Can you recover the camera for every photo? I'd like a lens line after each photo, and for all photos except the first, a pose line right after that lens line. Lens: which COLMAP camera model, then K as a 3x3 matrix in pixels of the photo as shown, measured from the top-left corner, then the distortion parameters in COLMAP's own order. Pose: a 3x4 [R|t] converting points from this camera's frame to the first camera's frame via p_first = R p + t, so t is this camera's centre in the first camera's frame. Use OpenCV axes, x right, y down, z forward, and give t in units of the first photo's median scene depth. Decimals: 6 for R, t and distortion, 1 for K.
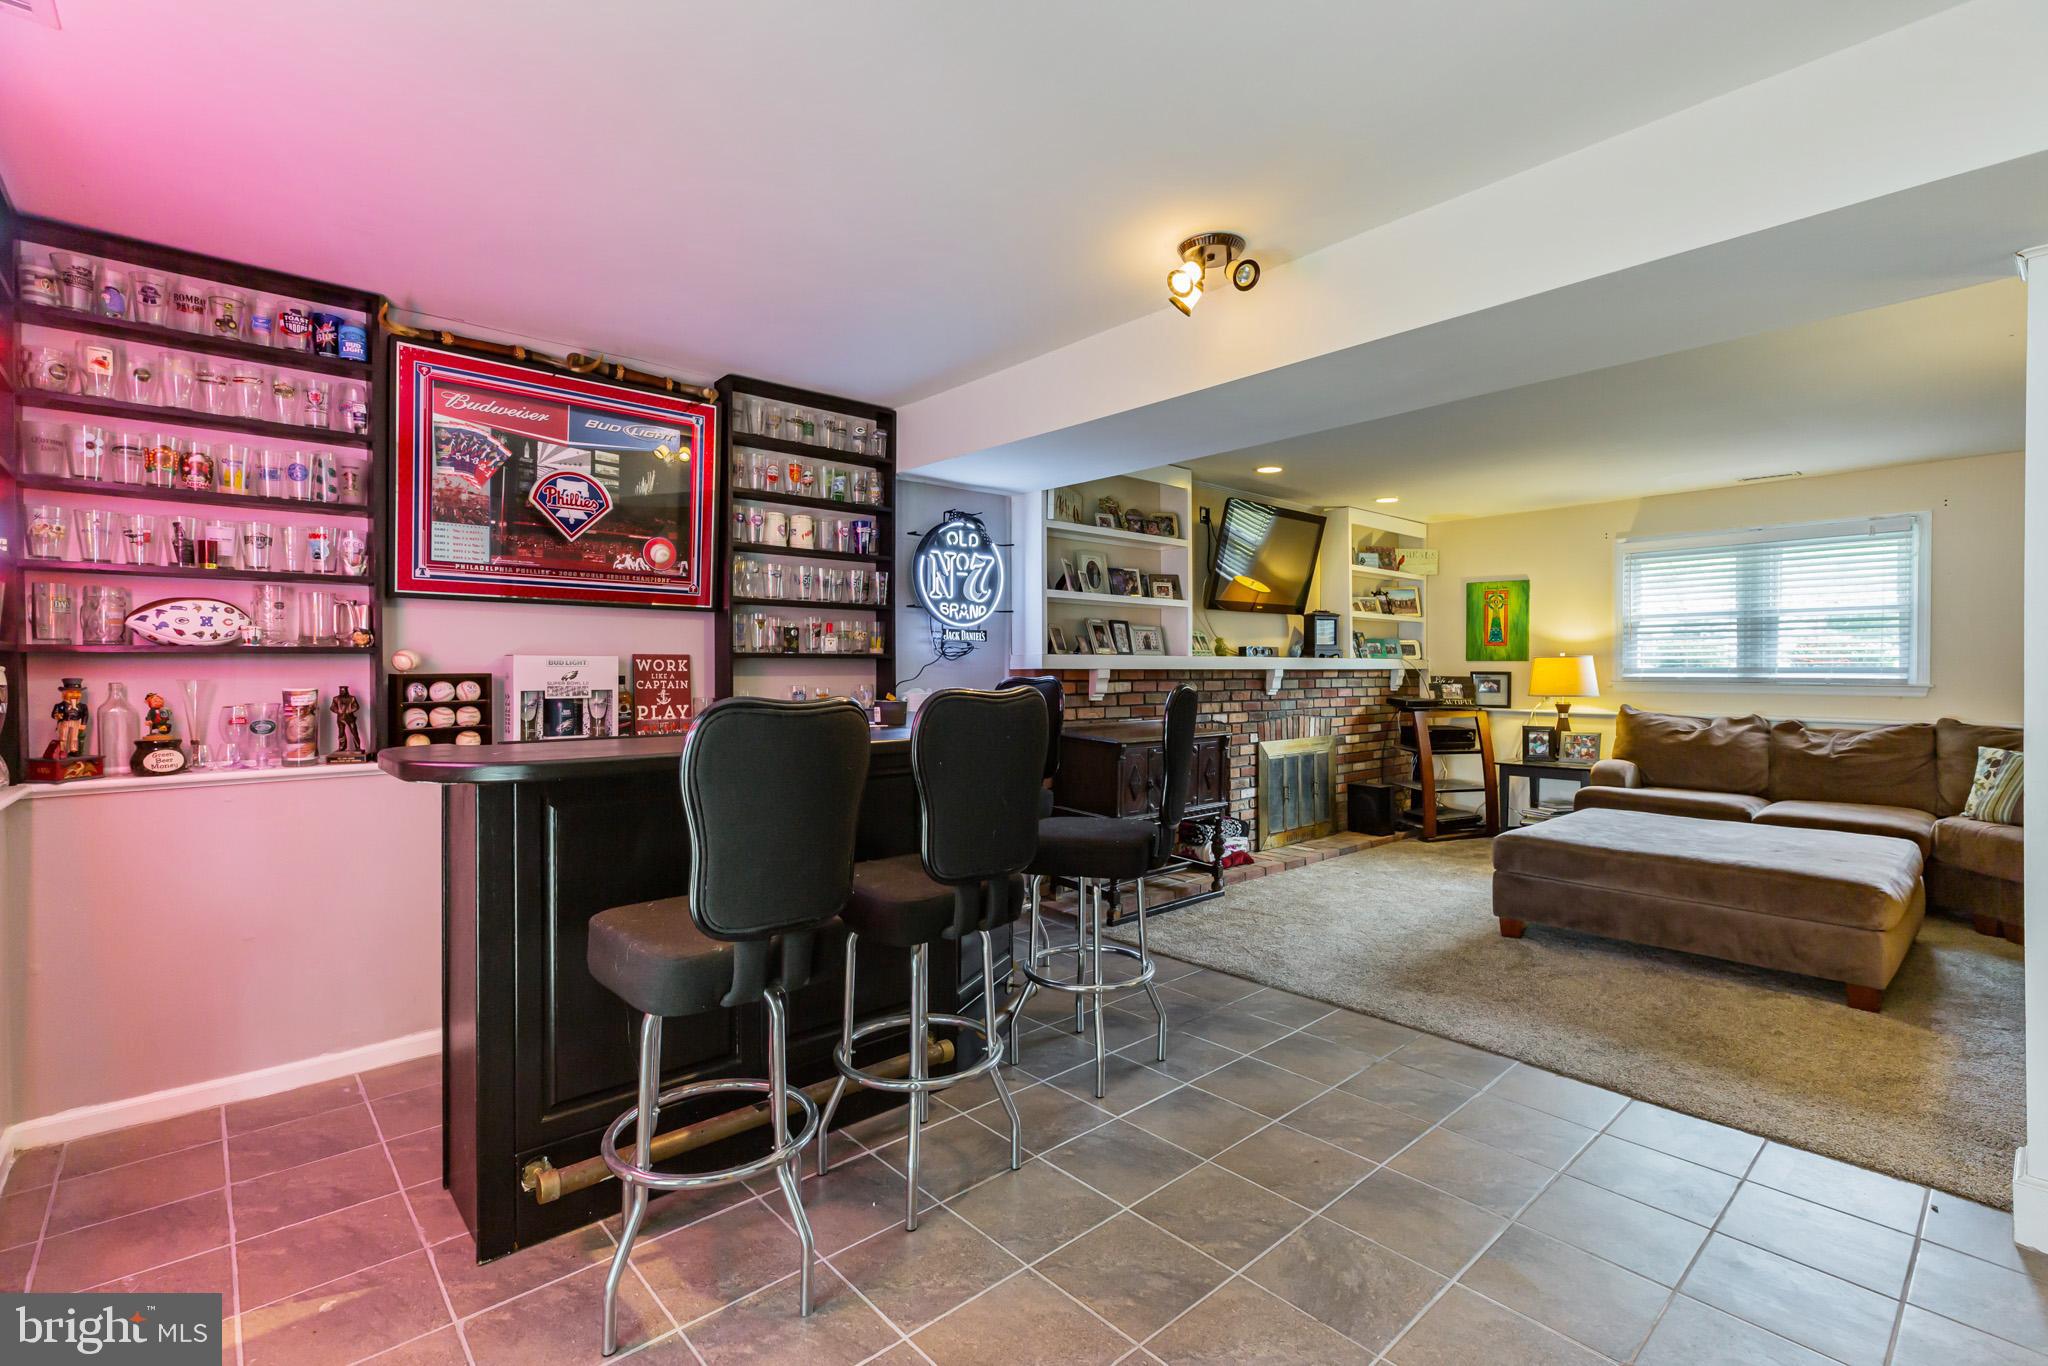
lens RADIAL K [[917.5, 0, 1024.0], [0, 917.5, 683.0], [0, 0, 1]] dist [0.001197, 0.000331]
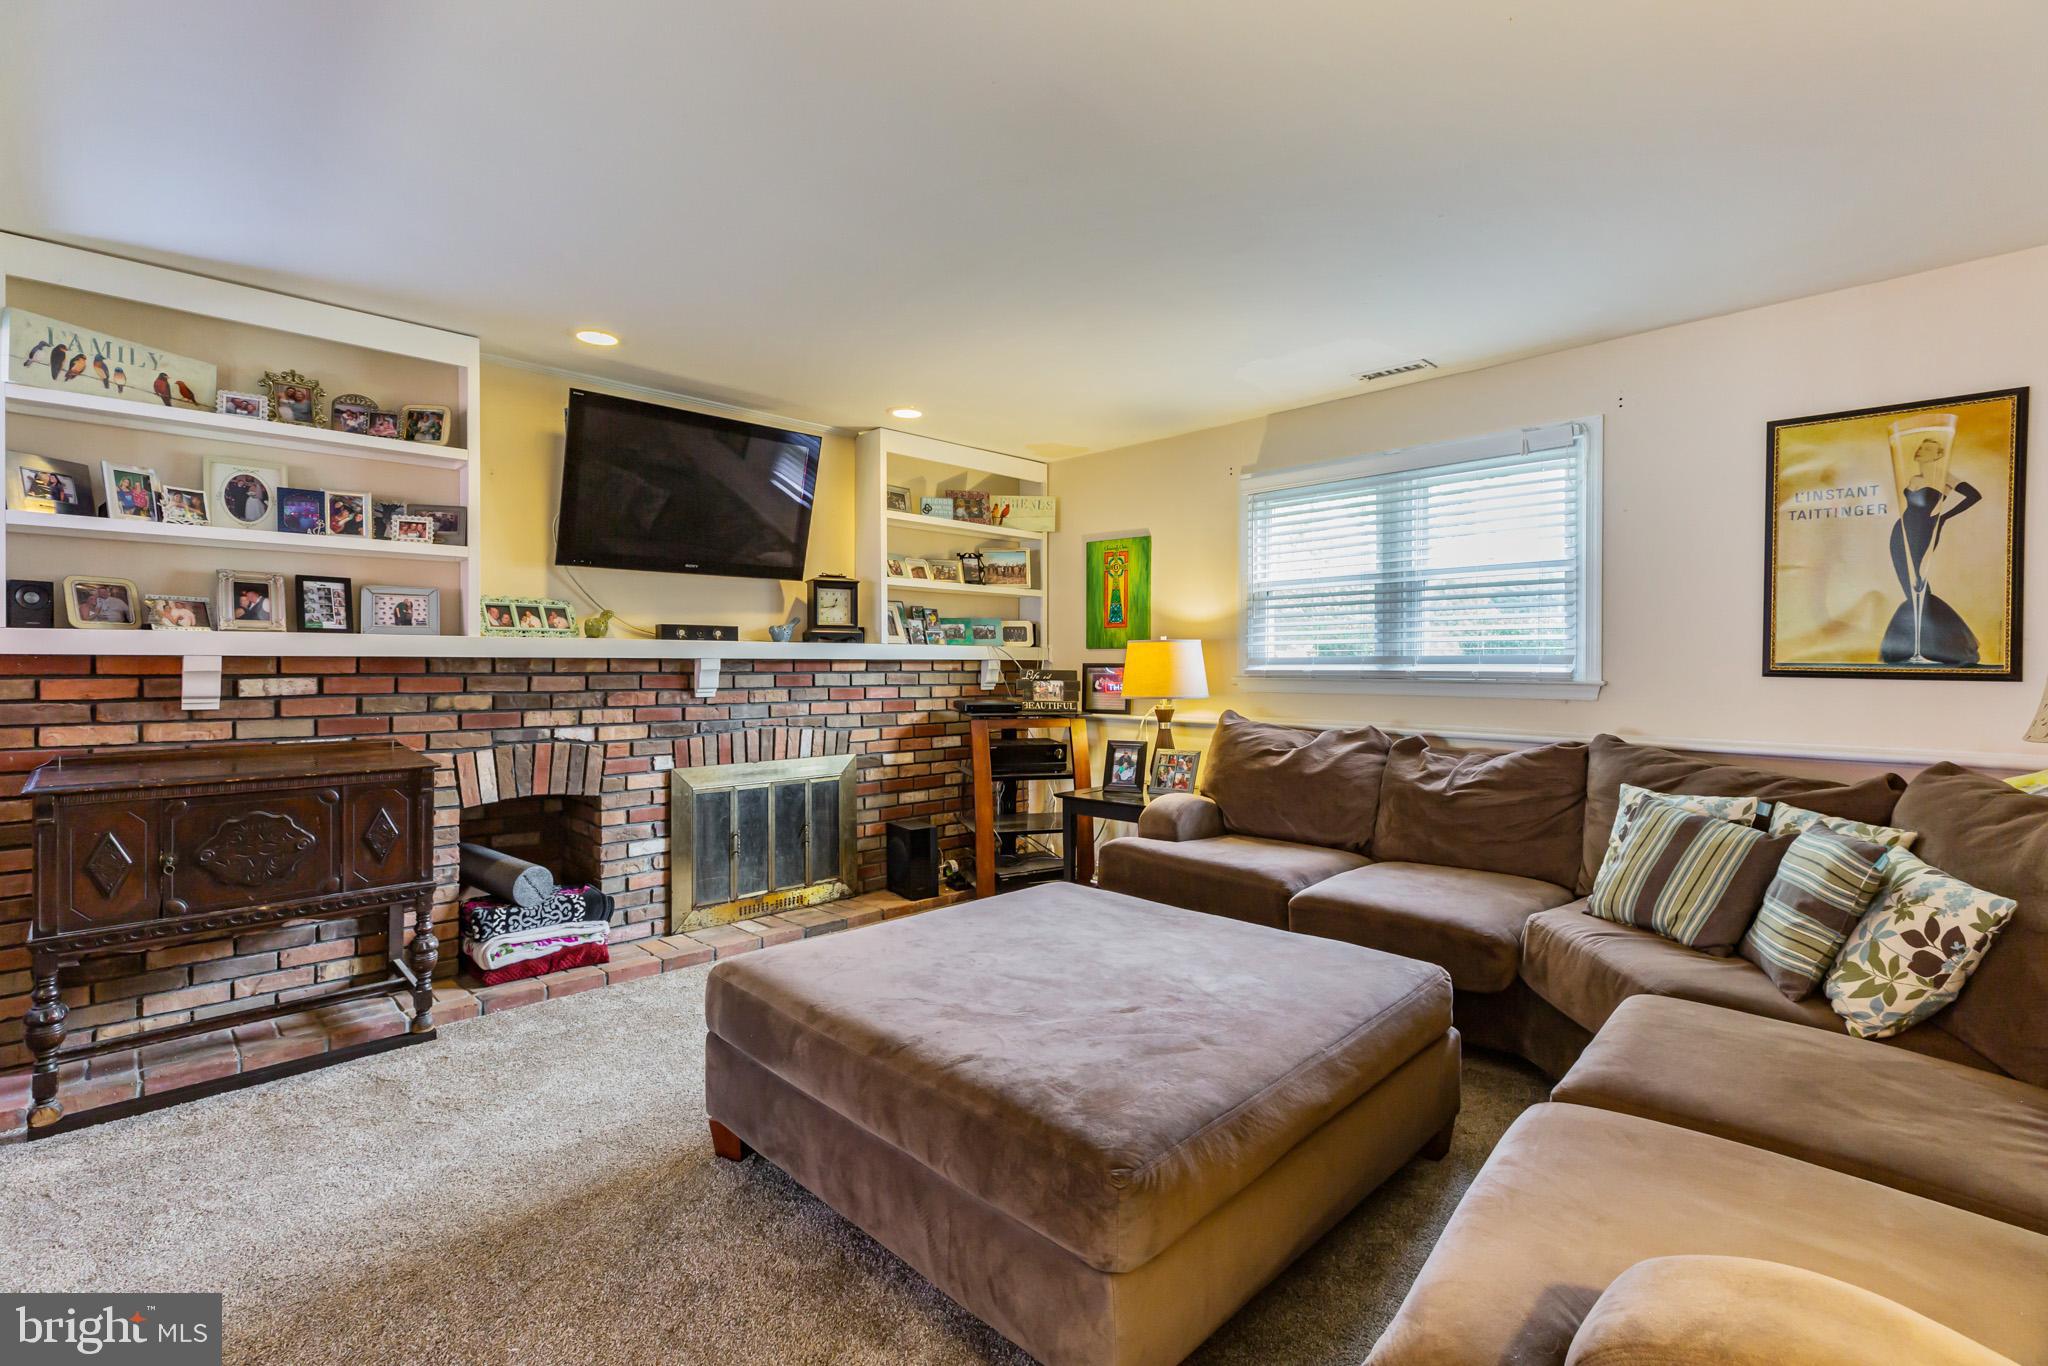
lens RADIAL K [[932.8, 0, 1024.0], [0, 932.8, 683.0], [0, 0, 1]] dist [-0.000246, 0.000039]
pose [[0.998393, -0.000841, 0.056661, 0.546978], [0.000641, 0.999993, 0.003551, 0.000434], [-0.056664, -0.003508, 0.998387, 0.366646]]
